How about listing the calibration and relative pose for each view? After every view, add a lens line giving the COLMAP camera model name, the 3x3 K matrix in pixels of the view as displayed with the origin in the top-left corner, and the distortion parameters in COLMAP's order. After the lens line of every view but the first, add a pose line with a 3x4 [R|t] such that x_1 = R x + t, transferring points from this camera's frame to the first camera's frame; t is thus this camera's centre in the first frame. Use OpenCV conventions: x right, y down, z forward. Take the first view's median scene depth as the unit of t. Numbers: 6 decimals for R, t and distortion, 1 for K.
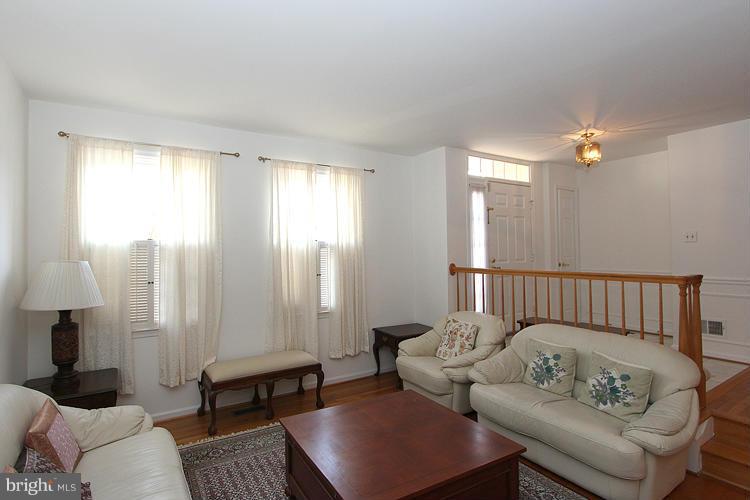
lens RADIAL K [[365.7, 0, 371.2], [0, 365.7, 250.6], [0, 0, 1]] dist [-0.000646, -0.000029]
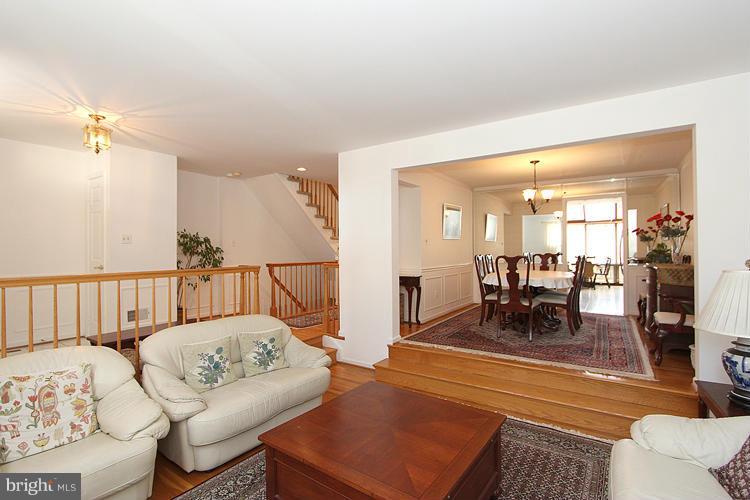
lens RADIAL K [[365.7, 0, 371.2], [0, 365.7, 250.6], [0, 0, 1]] dist [-0.000646, -0.000029]
pose [[-0.395192, 0.013993, 0.918492, -0.470313], [-0.001044, 0.999876, -0.015682, 0.016481], [-0.918598, -0.007156, -0.395129, 0.766579]]
